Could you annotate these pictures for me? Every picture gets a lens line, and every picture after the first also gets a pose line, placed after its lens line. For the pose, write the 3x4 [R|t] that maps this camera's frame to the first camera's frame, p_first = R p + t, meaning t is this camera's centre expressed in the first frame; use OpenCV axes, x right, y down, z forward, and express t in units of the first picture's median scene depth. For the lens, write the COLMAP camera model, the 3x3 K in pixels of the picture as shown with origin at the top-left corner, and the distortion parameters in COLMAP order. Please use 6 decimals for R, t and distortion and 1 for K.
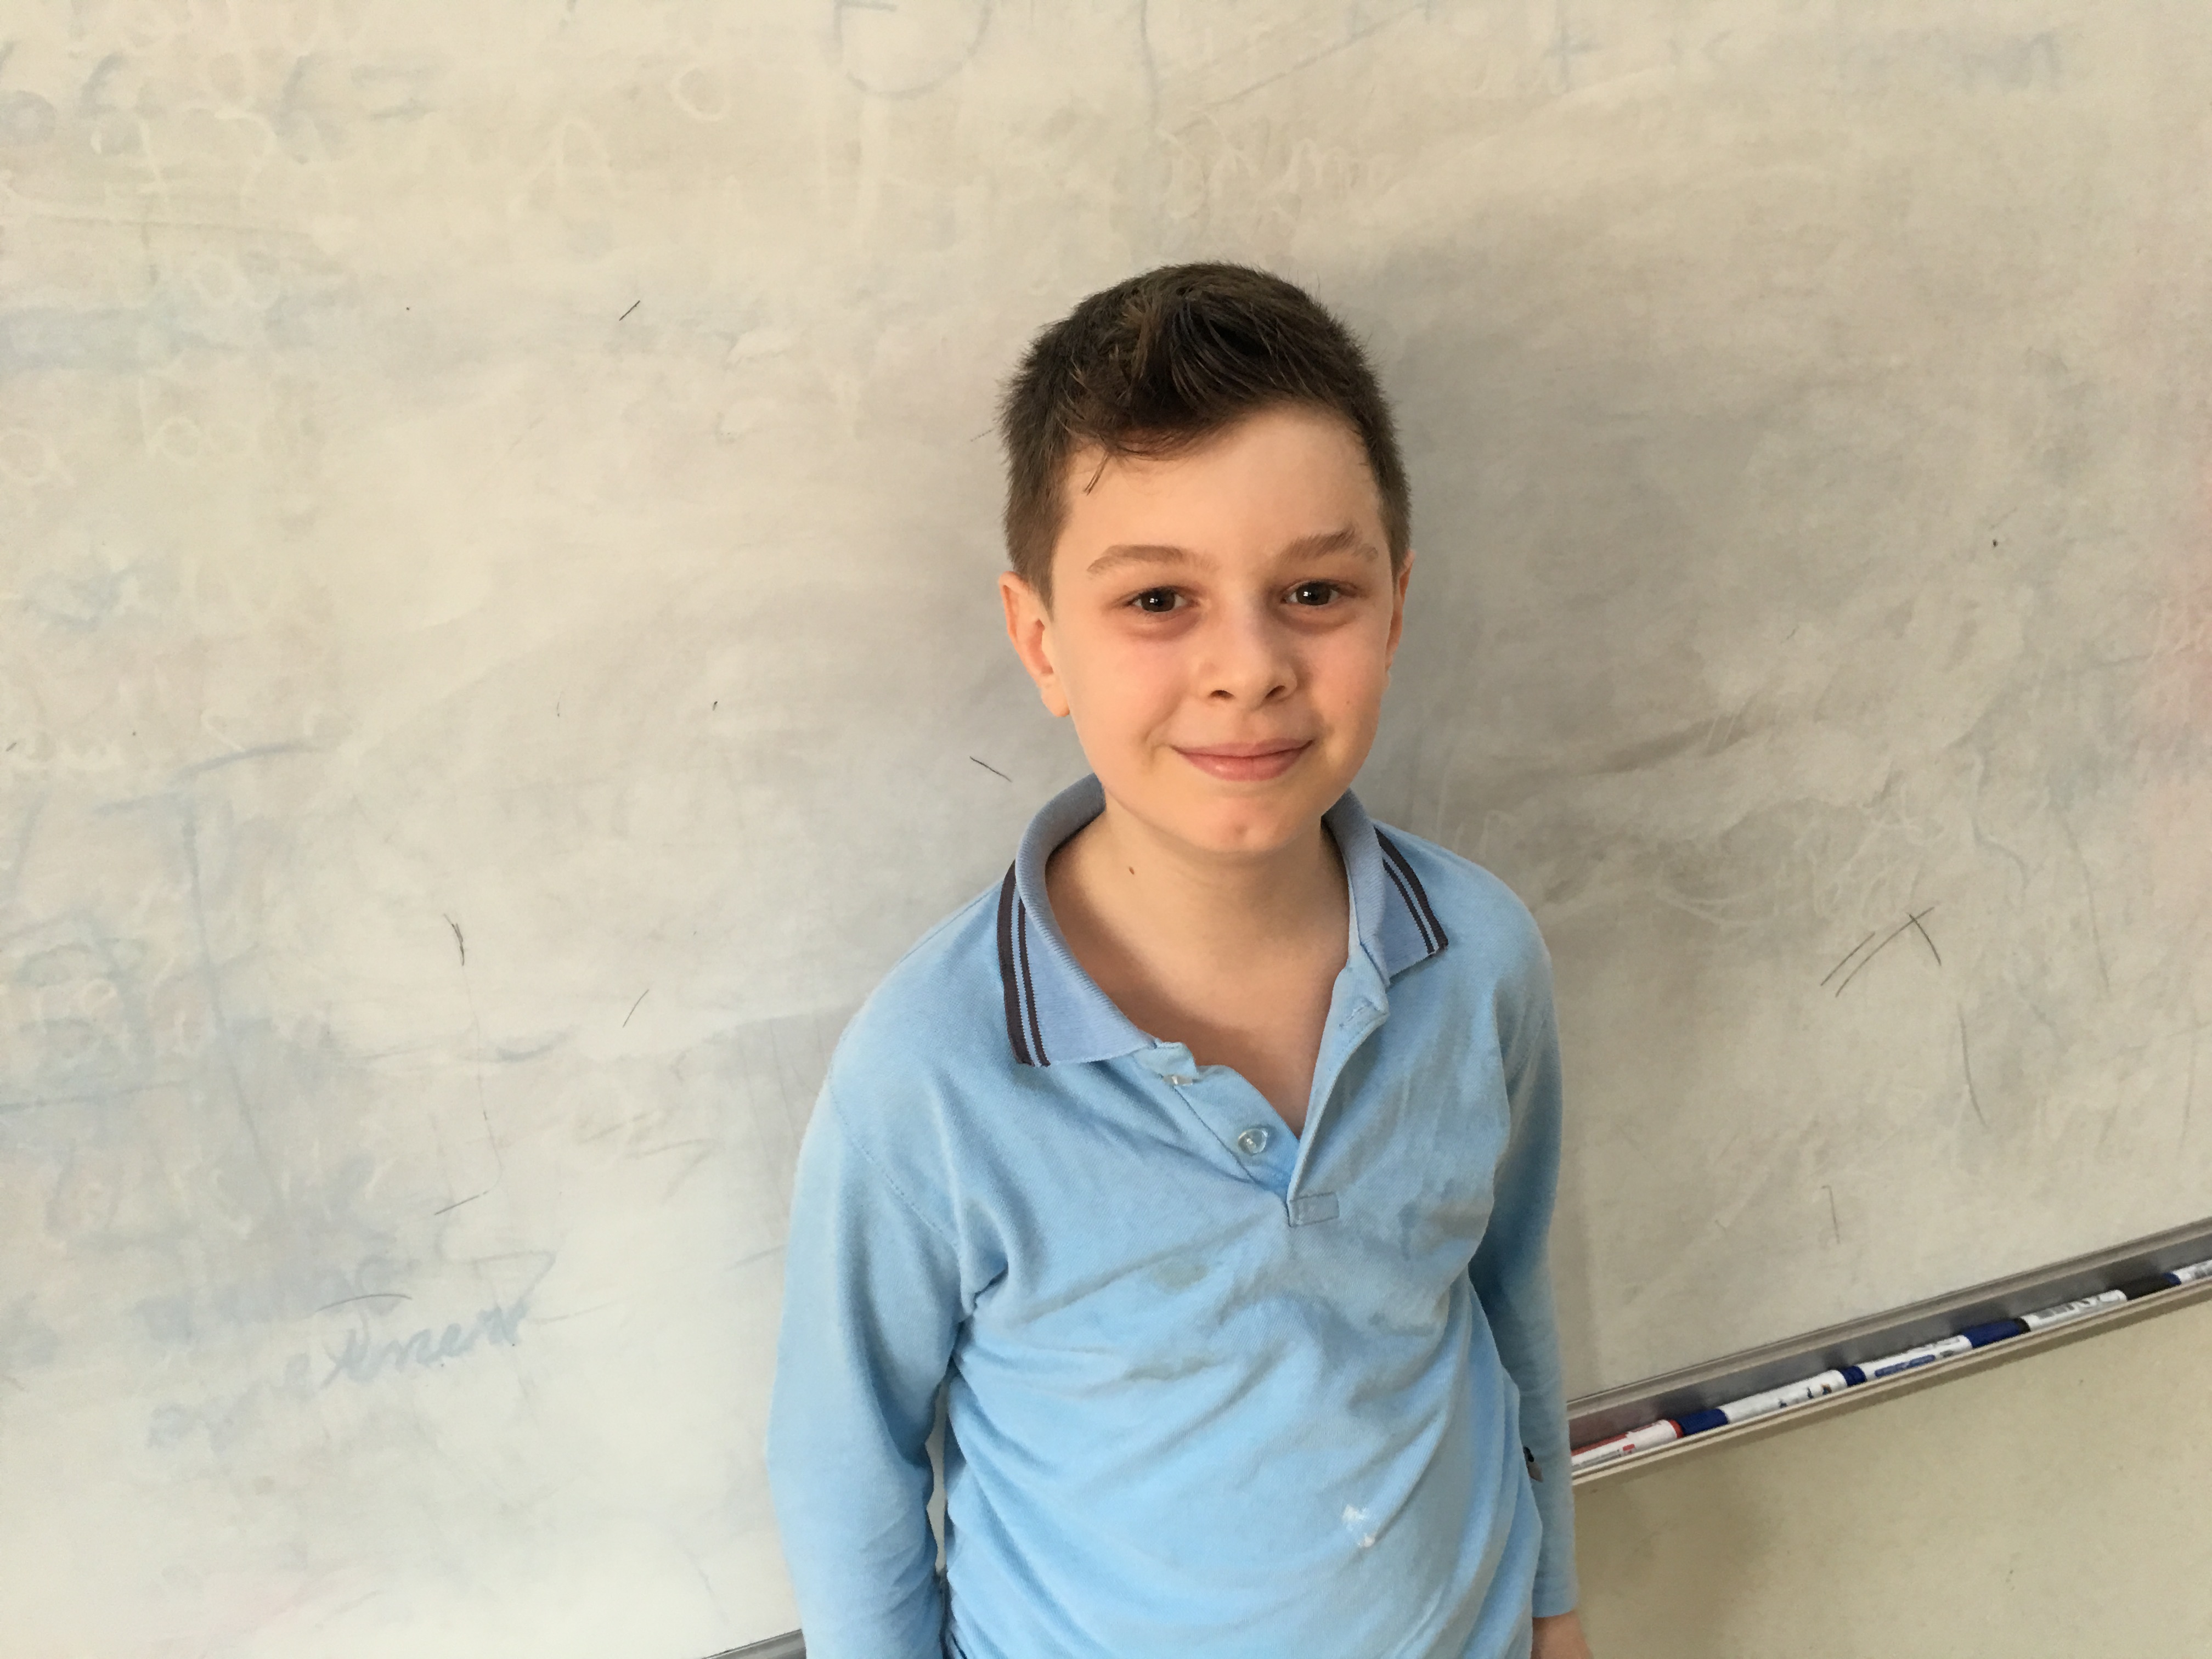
lens RADIAL K [[2298.4, 0, 1166.8], [0, 2298.4, 832.2], [0, 0, 1]] dist [0.149987, -0.214148]
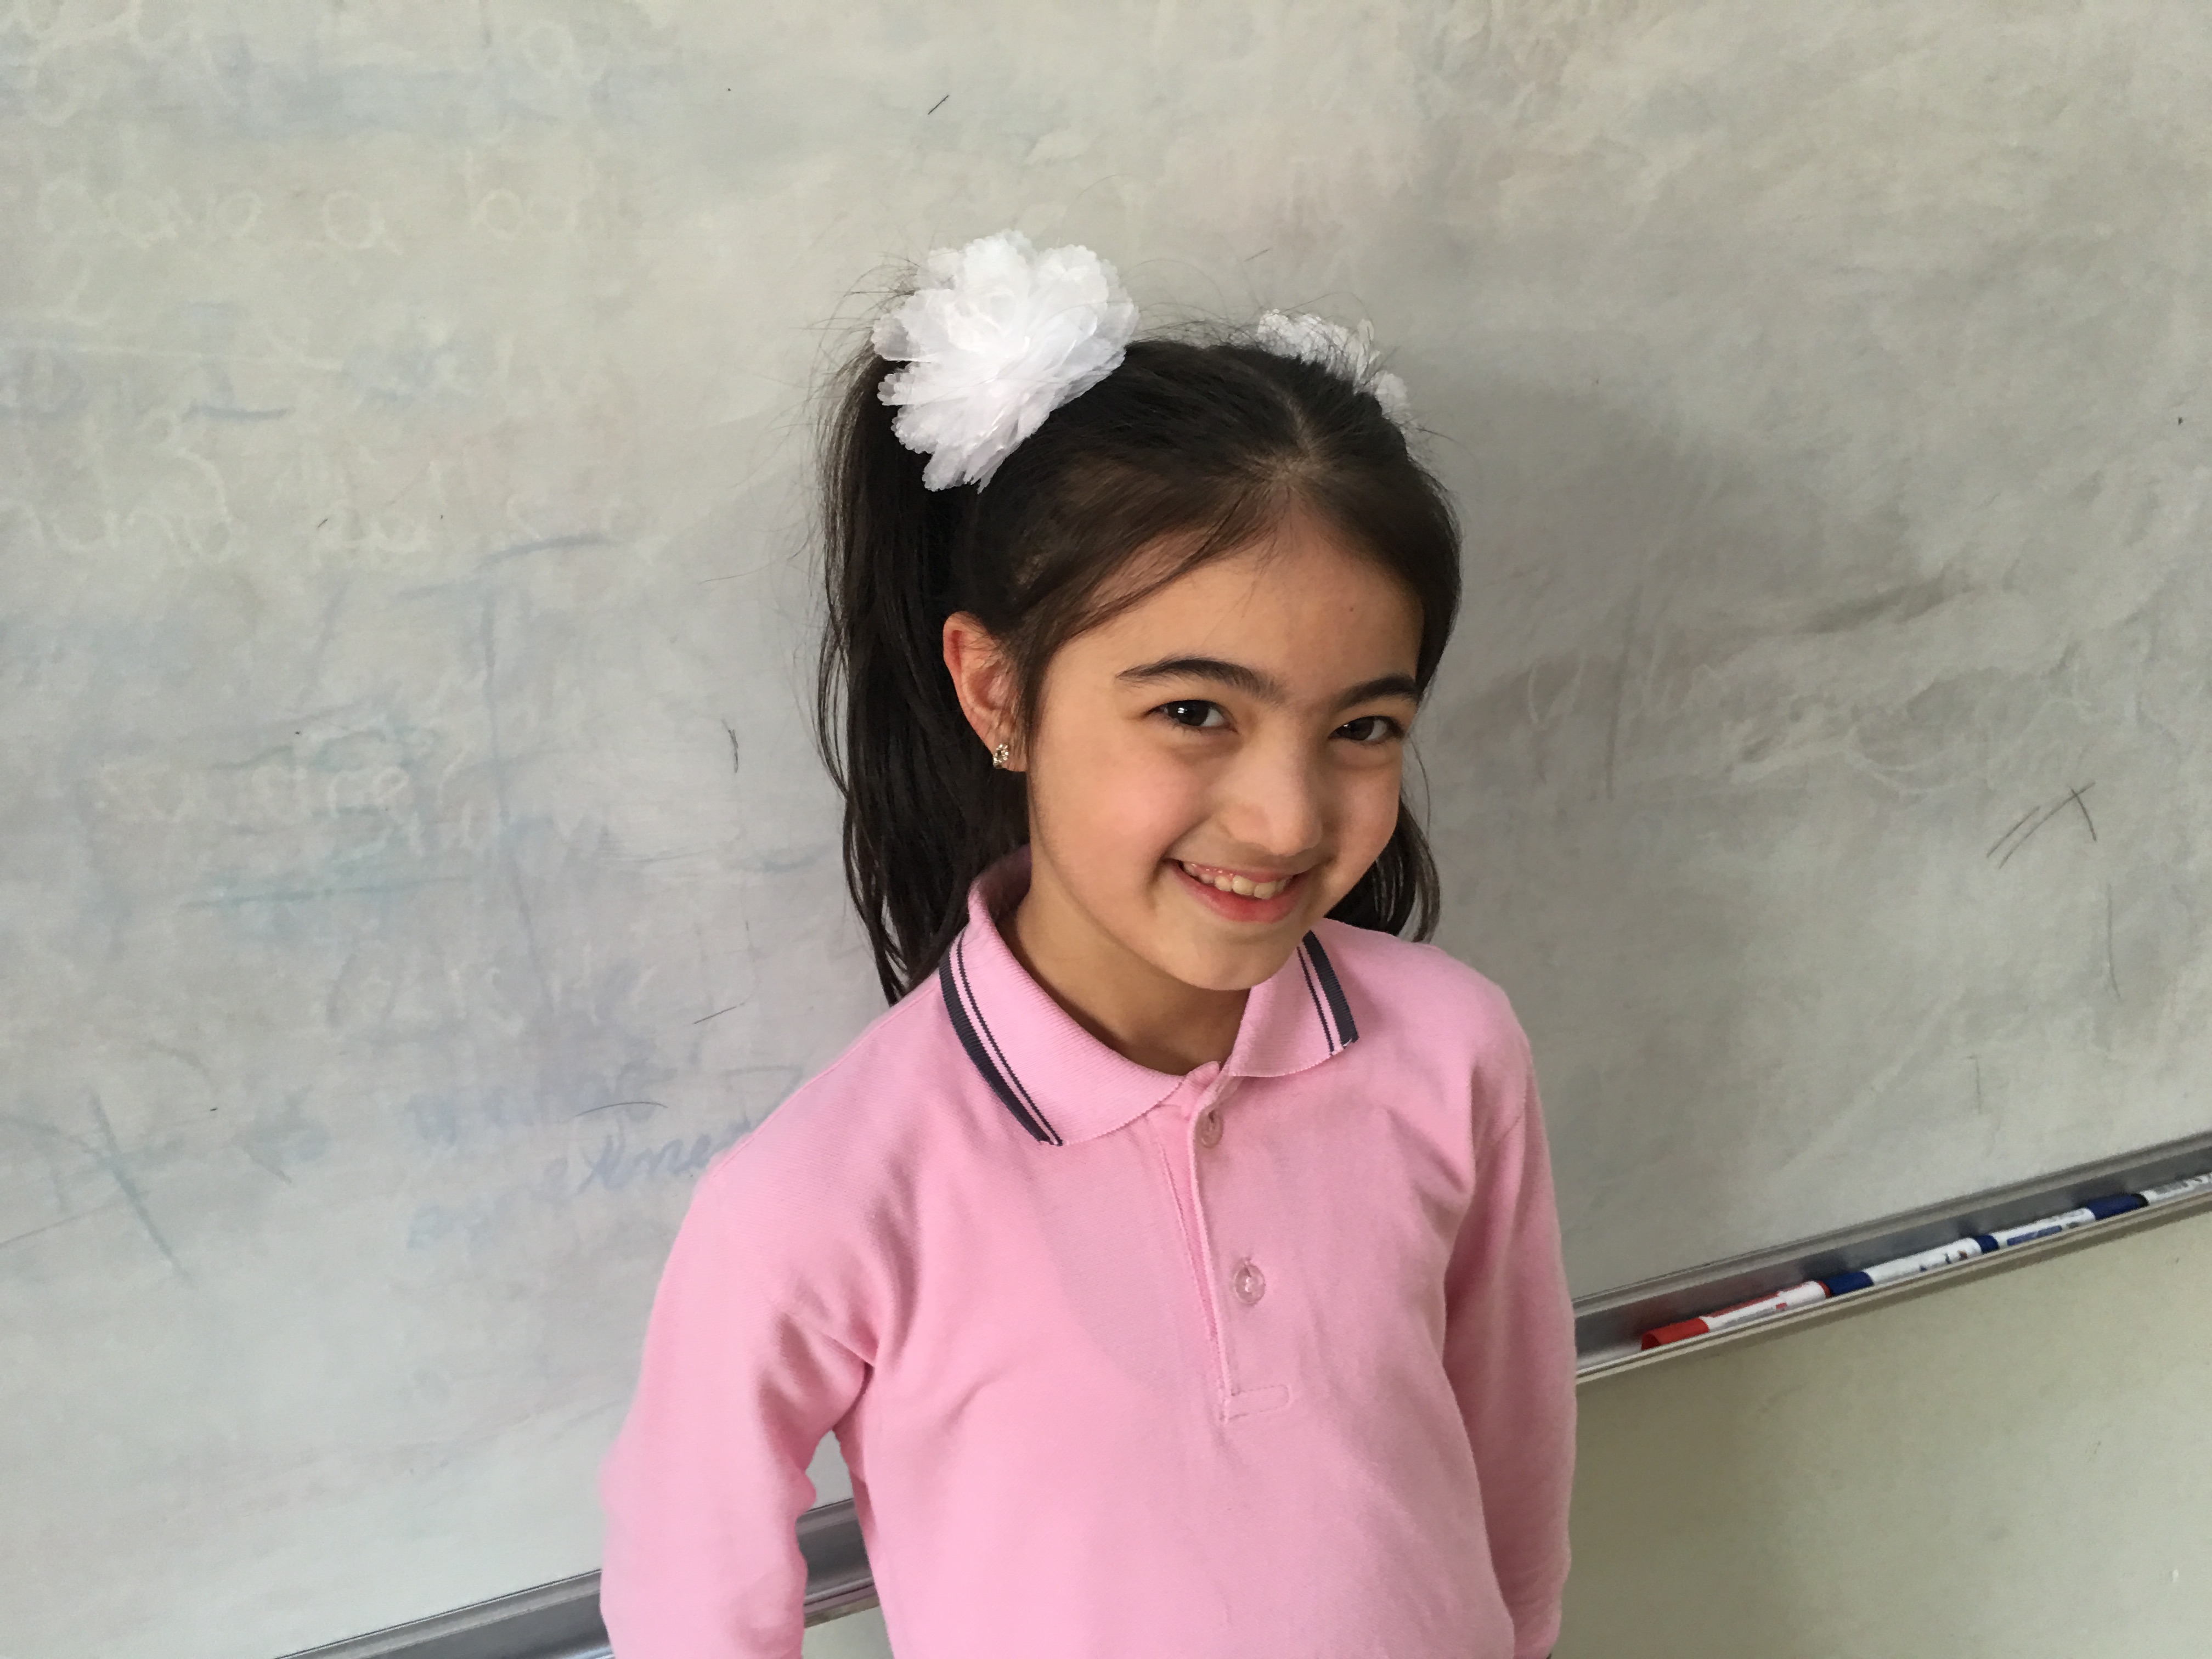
lens RADIAL K [[2298.4, 0, 1166.8], [0, 2298.4, 832.2], [0, 0, 1]] dist [0.149987, -0.214148]
pose [[0.998467, 0.025879, 0.048936, -0.158058], [-0.027119, 0.999324, 0.024834, 0.050548], [-0.048260, -0.026123, 0.998493, 0.004226]]
